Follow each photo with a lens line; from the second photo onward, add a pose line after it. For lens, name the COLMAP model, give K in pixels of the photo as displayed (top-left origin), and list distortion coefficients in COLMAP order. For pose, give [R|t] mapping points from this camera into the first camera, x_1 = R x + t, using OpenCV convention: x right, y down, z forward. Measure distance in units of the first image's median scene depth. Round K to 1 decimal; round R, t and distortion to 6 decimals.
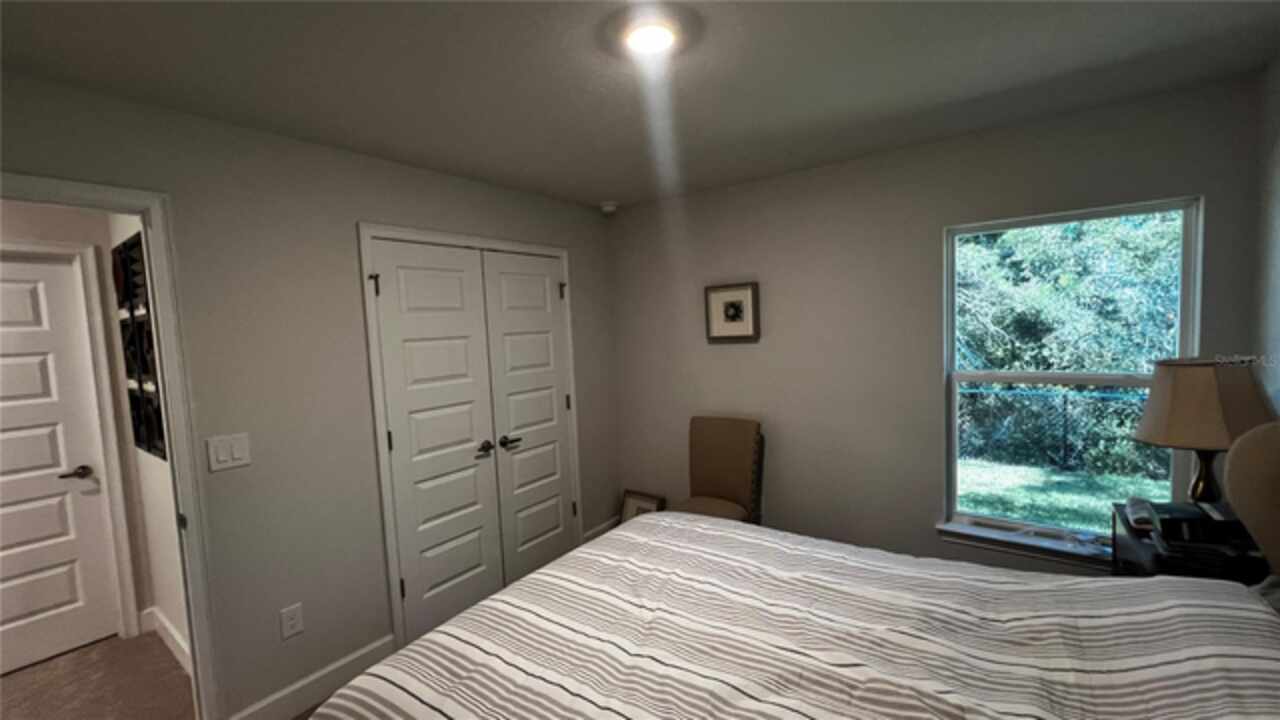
lens RADIAL K [[510.7, 0, 640.0], [0, 510.7, 360.0], [0, 0, 1]] dist [-0.000492, -0.000261]
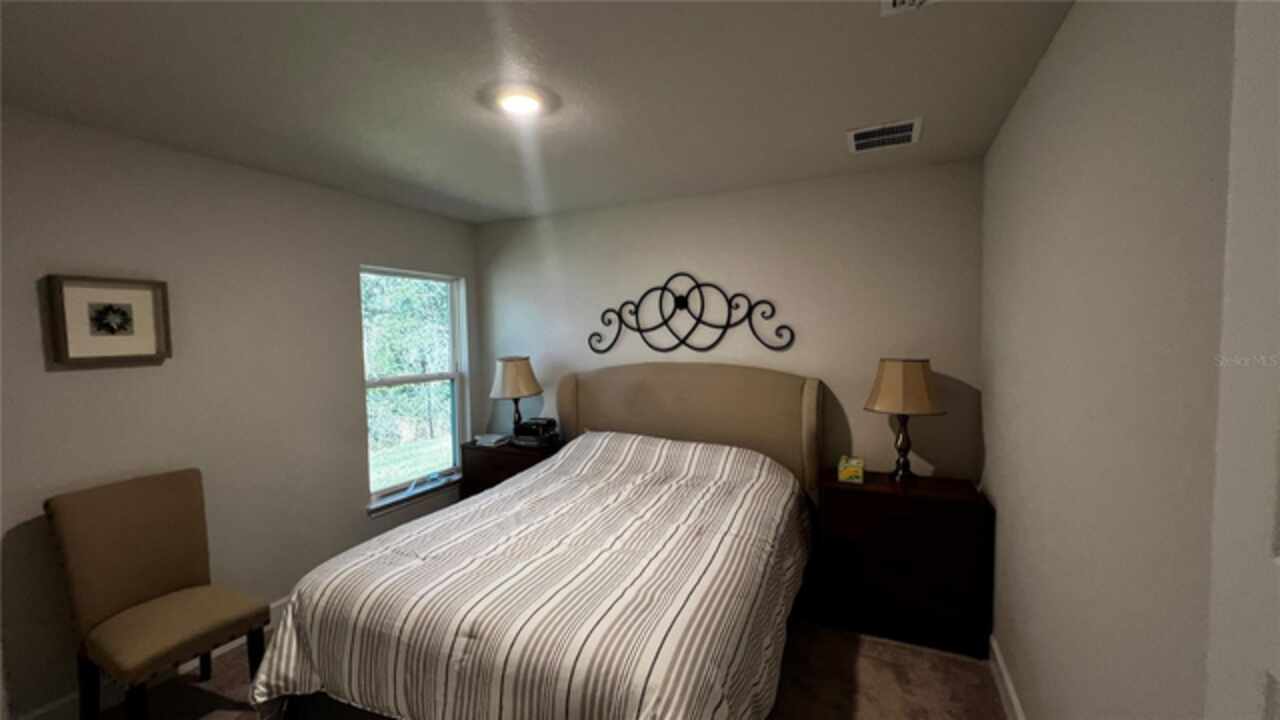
lens RADIAL K [[510.7, 0, 640.0], [0, 510.7, 360.0], [0, 0, 1]] dist [-0.000492, -0.000261]
pose [[-0.192426, -0.004311, 0.981302, -0.943027], [0.094403, 0.995271, 0.022884, 0.009831], [-0.976760, 0.097042, -0.191109, 0.735194]]
